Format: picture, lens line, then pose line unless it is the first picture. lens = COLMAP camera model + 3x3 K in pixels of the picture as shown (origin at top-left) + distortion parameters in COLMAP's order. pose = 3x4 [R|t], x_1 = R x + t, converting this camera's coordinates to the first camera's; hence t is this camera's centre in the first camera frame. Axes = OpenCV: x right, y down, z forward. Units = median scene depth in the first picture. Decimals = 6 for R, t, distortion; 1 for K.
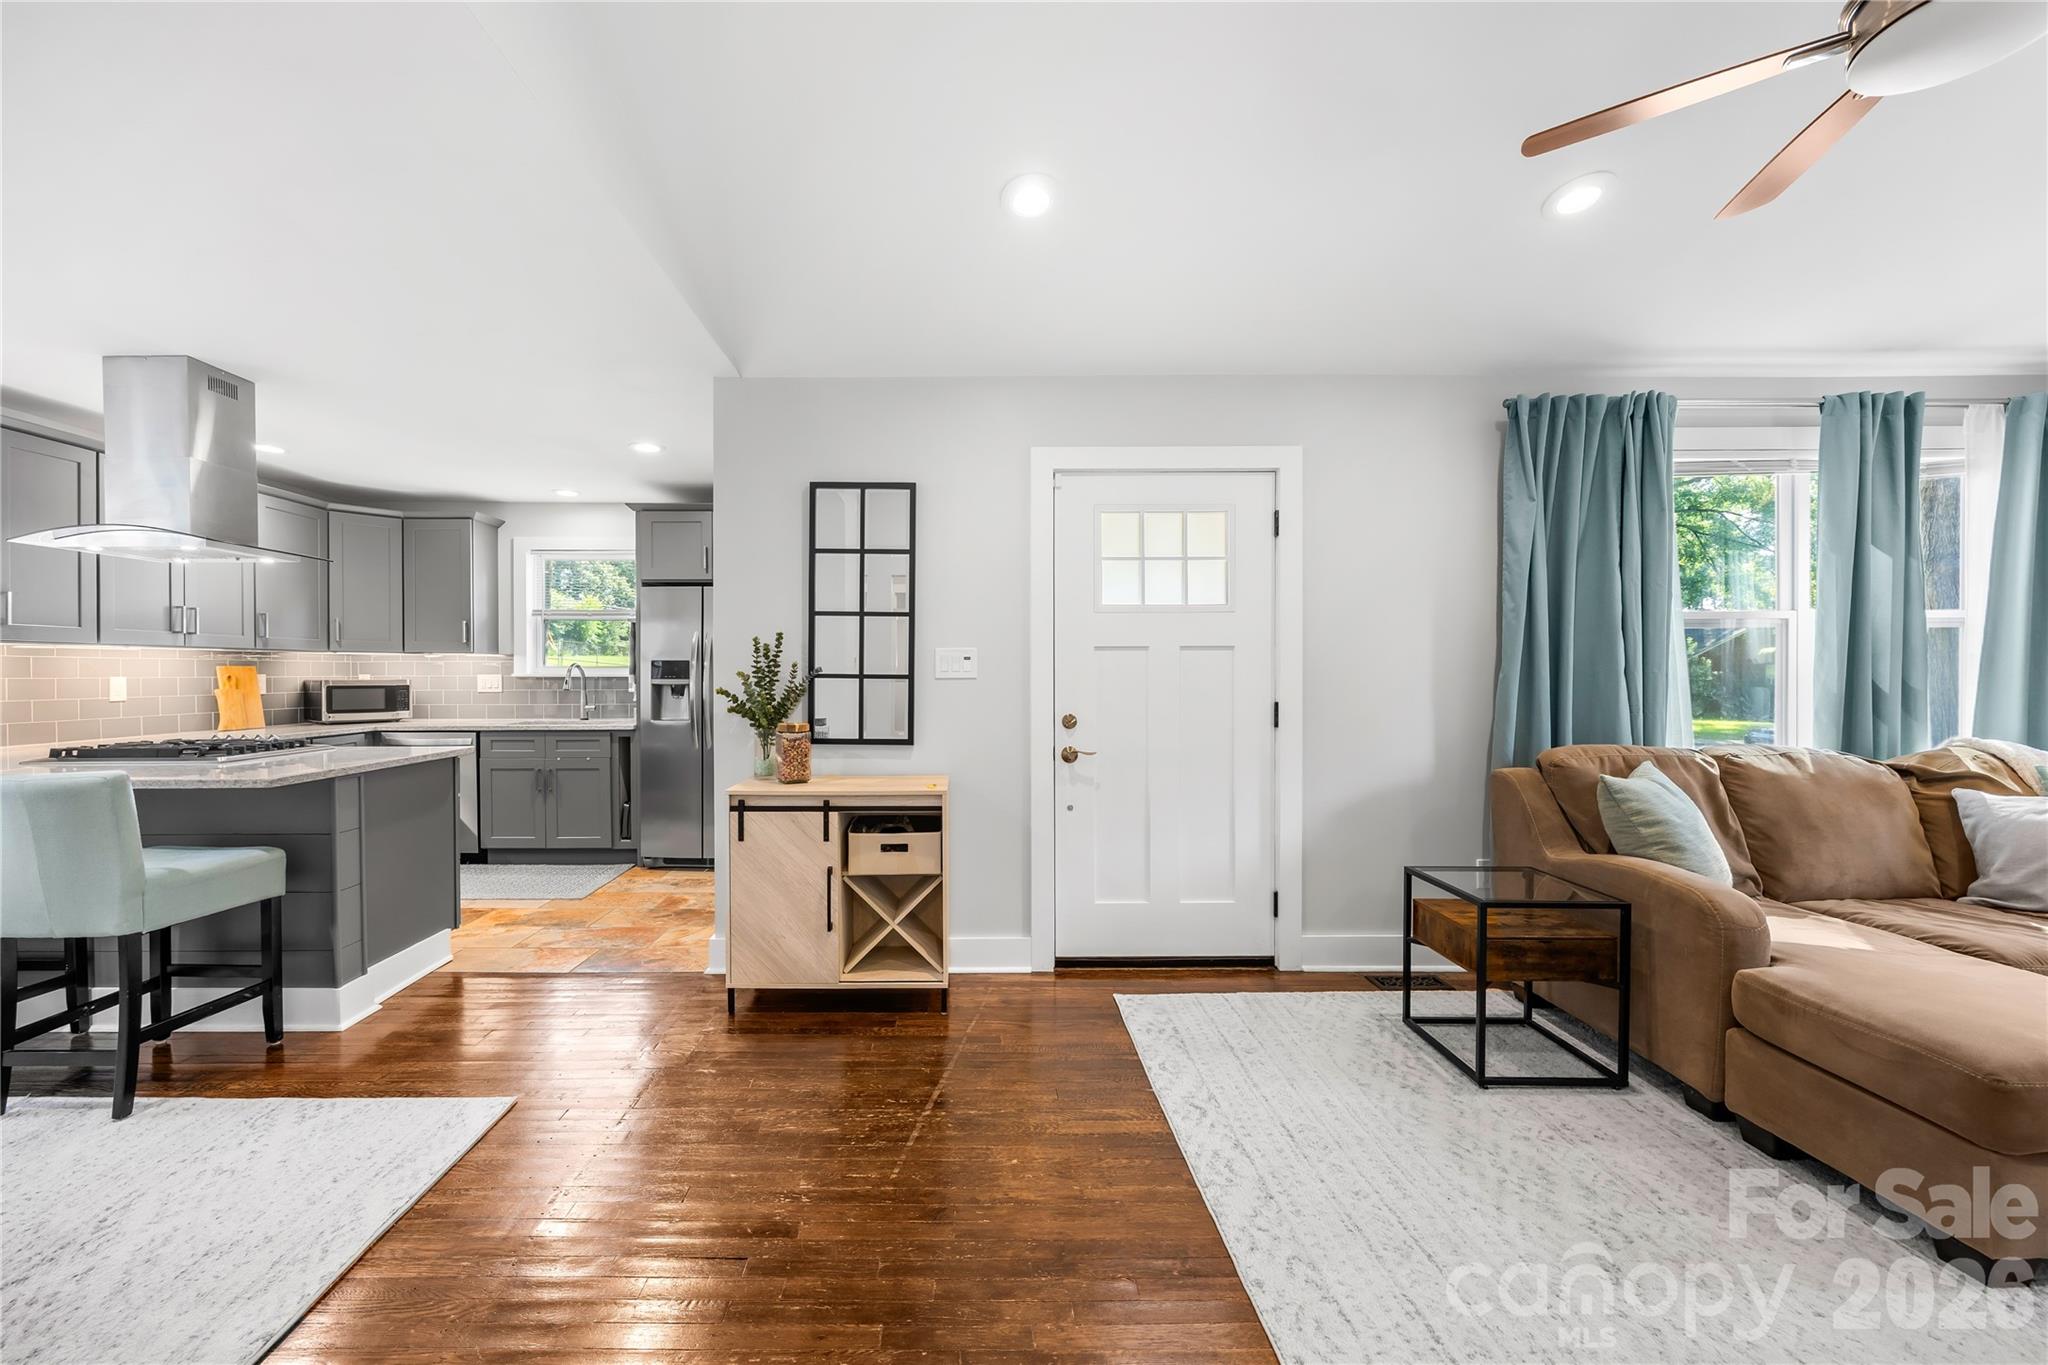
lens RADIAL K [[799.1, 0, 958.1], [0, 799.1, 680.2], [0, 0, 1]] dist [-0.003604, 0.000810]
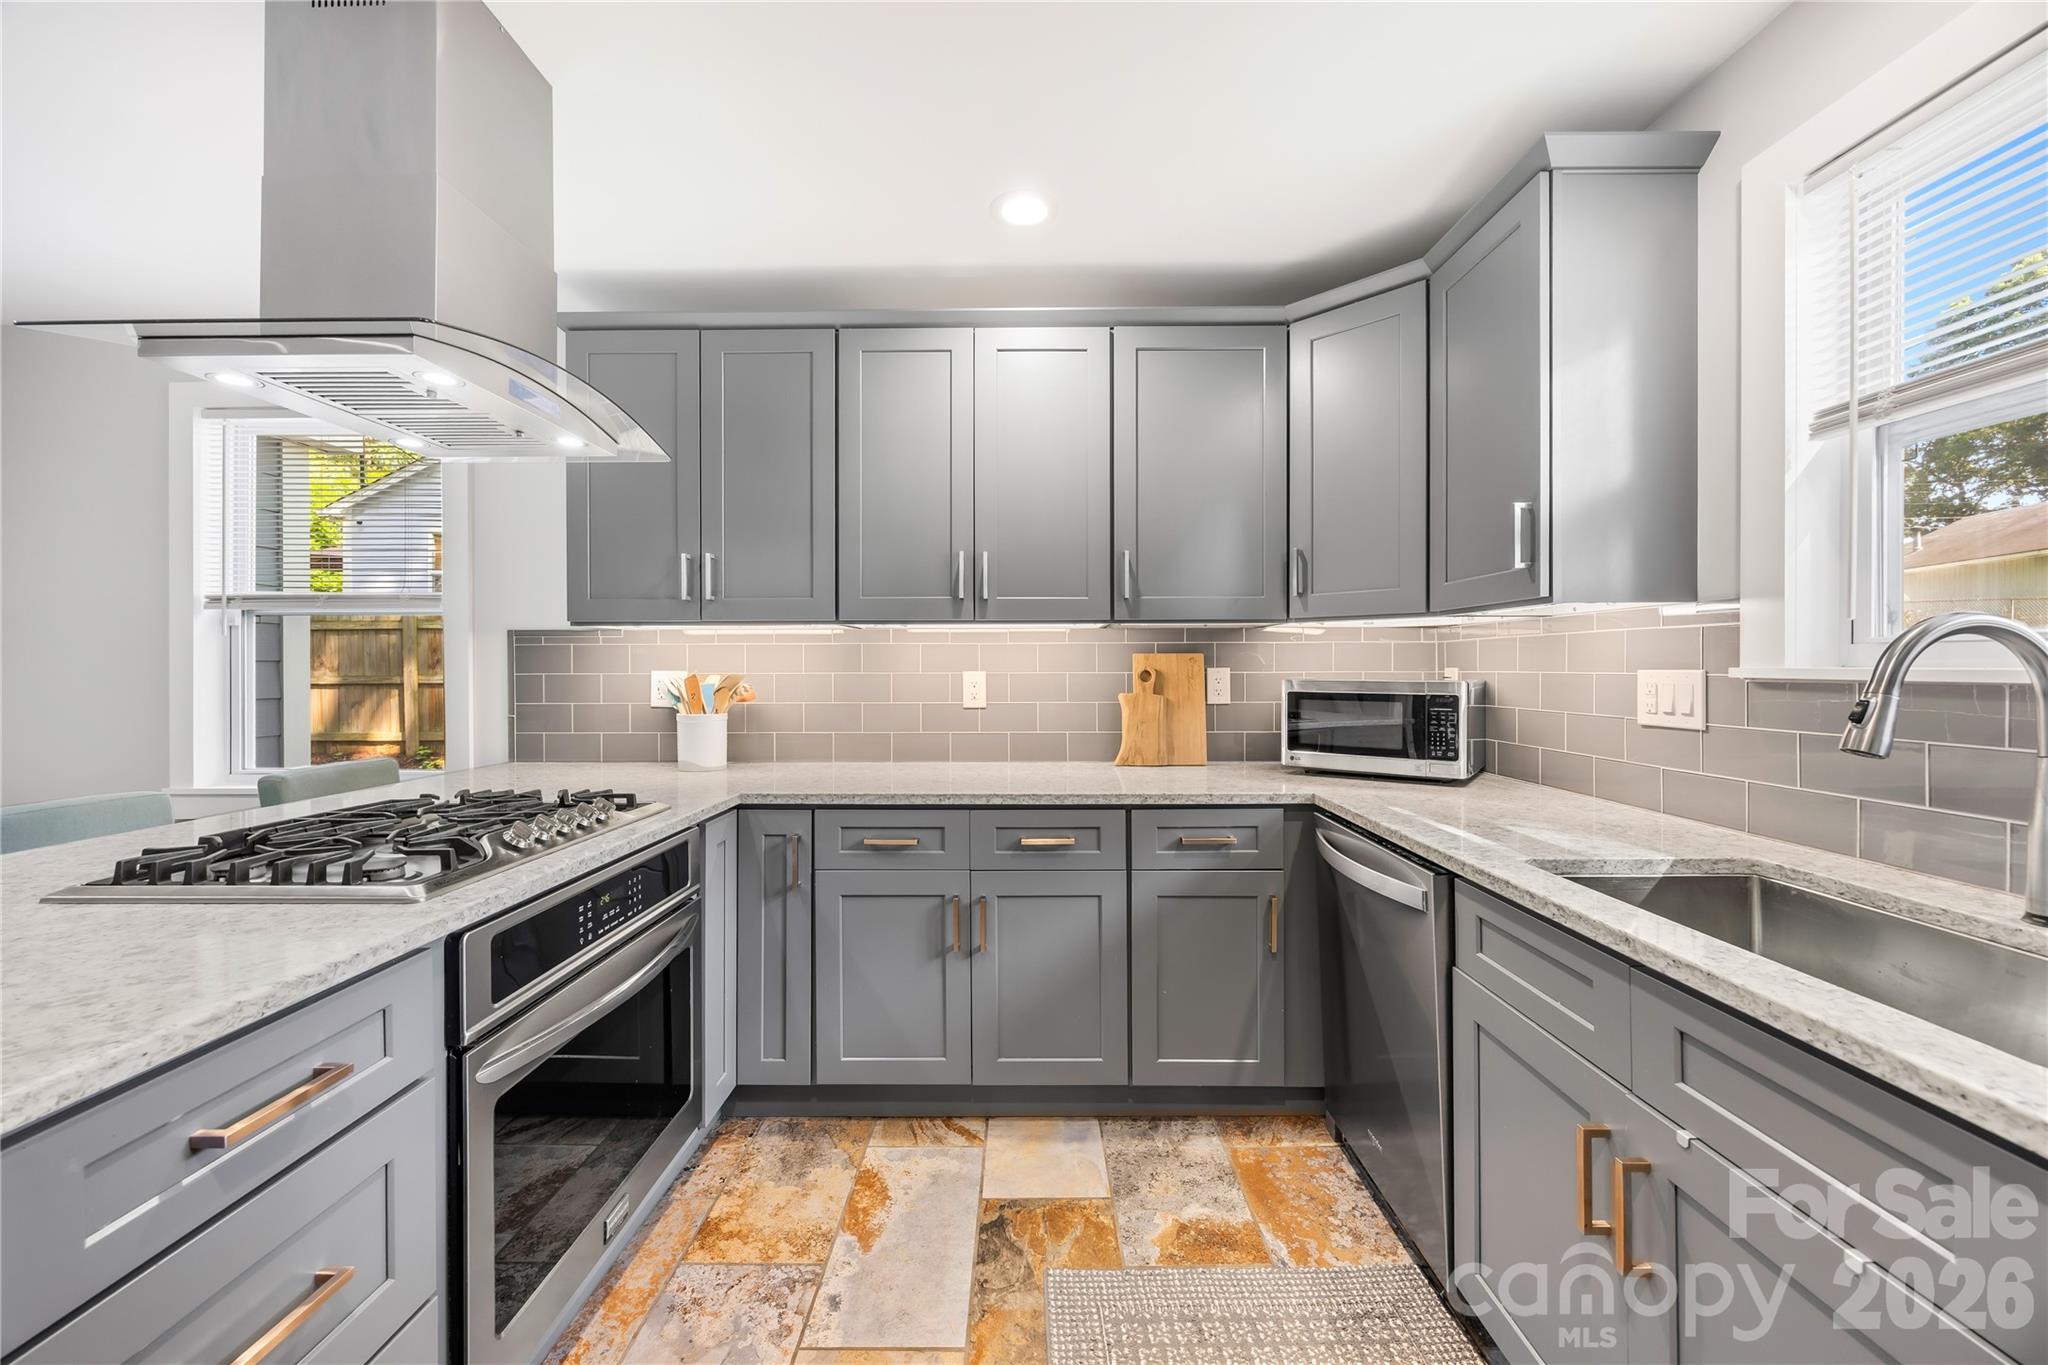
lens RADIAL K [[799.1, 0, 1030.9], [0, 799.1, 662.9], [0, 0, 1]] dist [-0.003604, 0.000810]
pose [[-0.005787, -0.003496, -0.999977, -0.381713], [-0.008217, 0.999960, -0.003449, -0.009124], [0.999949, 0.008196, -0.005815, 1.029739]]
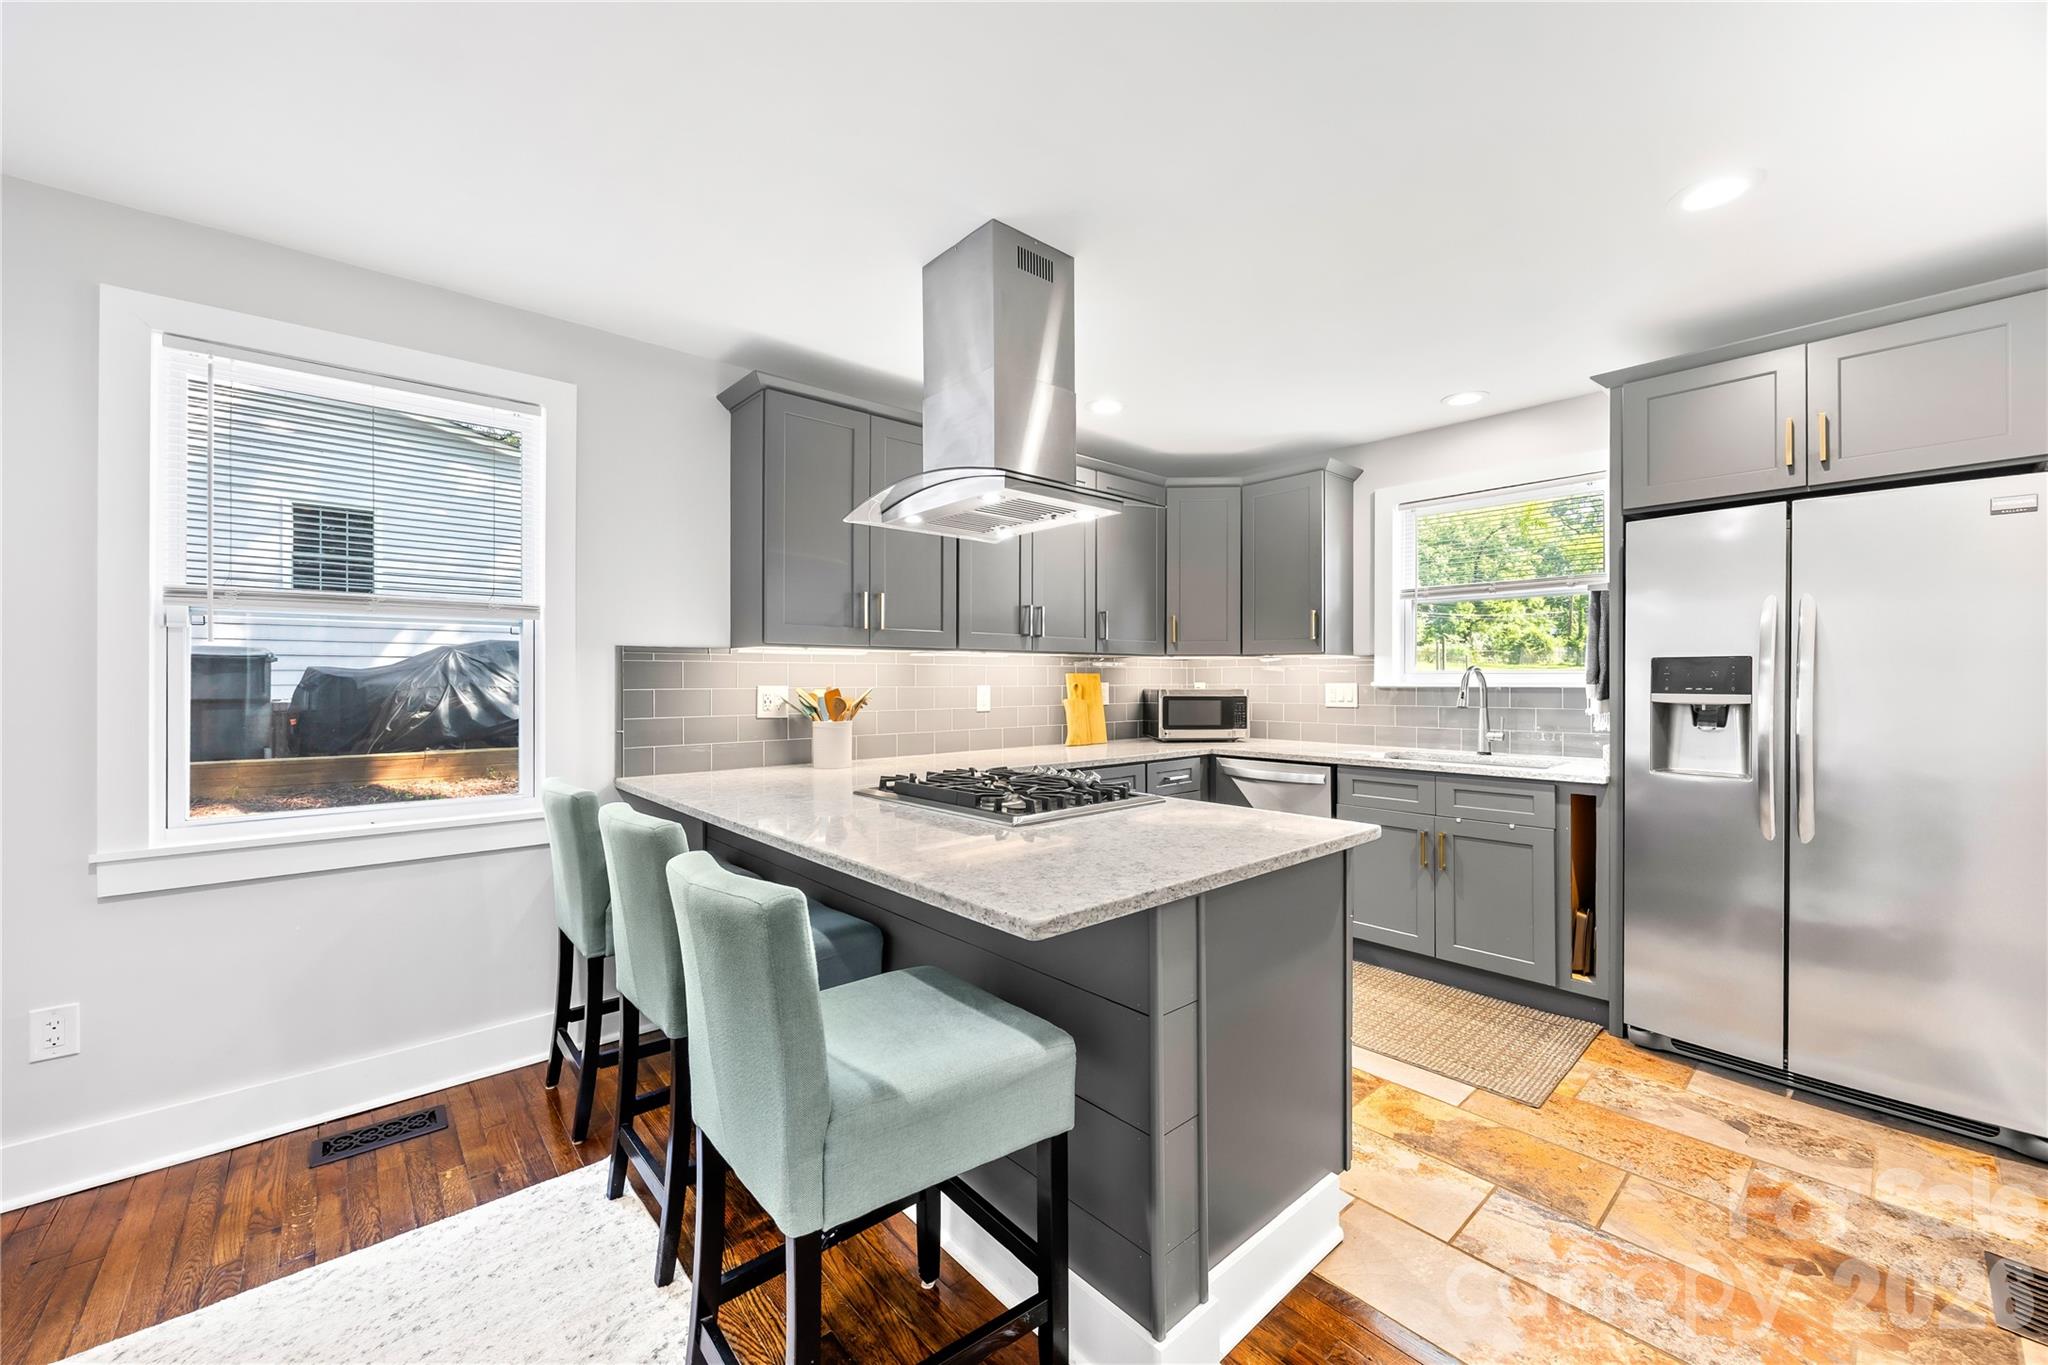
lens RADIAL K [[799.1, 0, 1031.7], [0, 799.1, 681.4], [0, 0, 1]] dist [-0.003604, 0.000810]
pose [[0.664773, 0.001008, -0.747045, -0.314046], [-0.006391, 0.999970, -0.004338, -0.005071], [0.747018, 0.007658, 0.664760, 0.414290]]
